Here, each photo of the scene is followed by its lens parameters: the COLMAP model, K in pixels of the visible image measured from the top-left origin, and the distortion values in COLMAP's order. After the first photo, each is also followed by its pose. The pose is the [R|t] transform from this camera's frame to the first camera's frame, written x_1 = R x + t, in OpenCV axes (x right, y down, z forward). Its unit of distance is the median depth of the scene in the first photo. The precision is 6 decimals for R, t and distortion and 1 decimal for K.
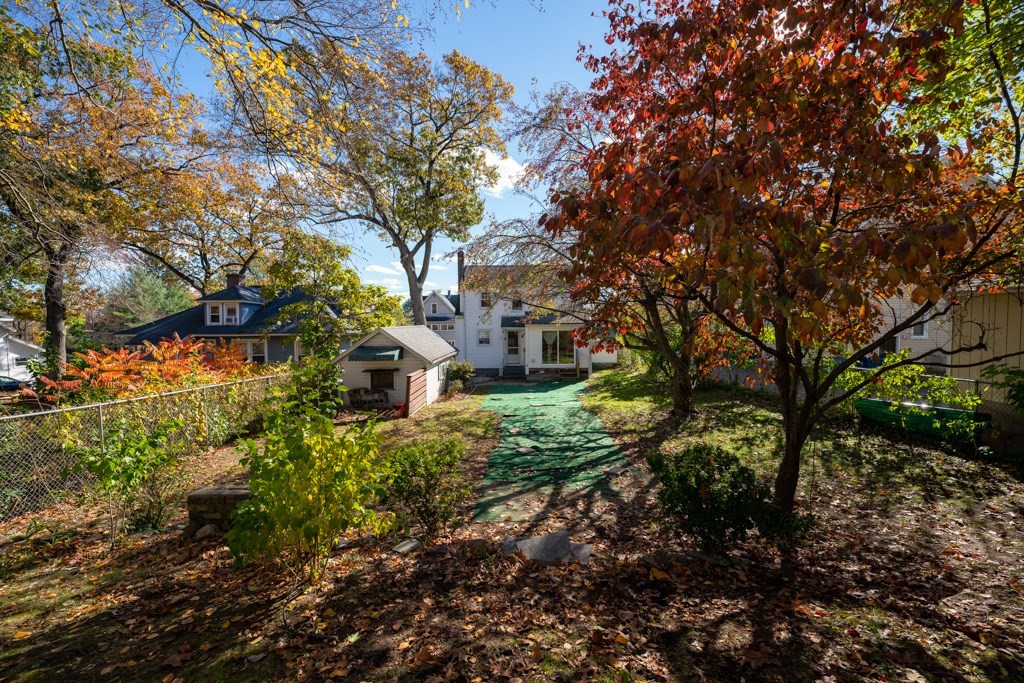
lens RADIAL K [[411.4, 0, 511.0], [0, 411.4, 340.9], [0, 0, 1]] dist [-0.028126, 0.002292]
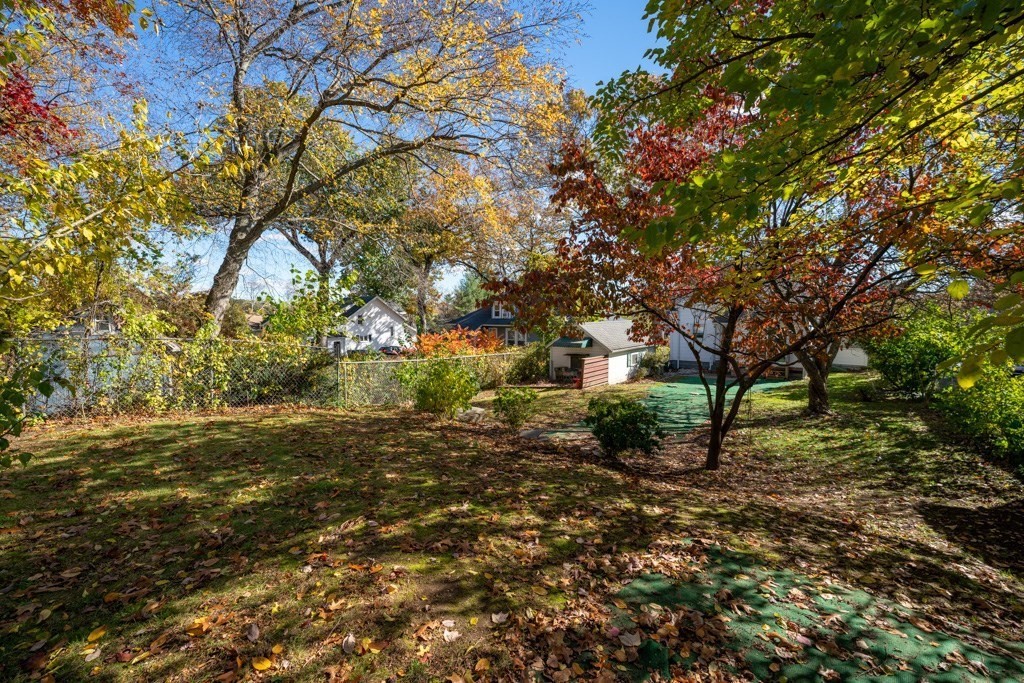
lens RADIAL K [[411.4, 0, 512.6], [0, 411.4, 338.7], [0, 0, 1]] dist [-0.028126, 0.002292]
pose [[0.789711, 0.037207, -0.612350, 0.339482], [-0.025542, 0.999288, 0.027779, -0.013403], [0.612948, -0.006297, 0.790098, -0.195784]]
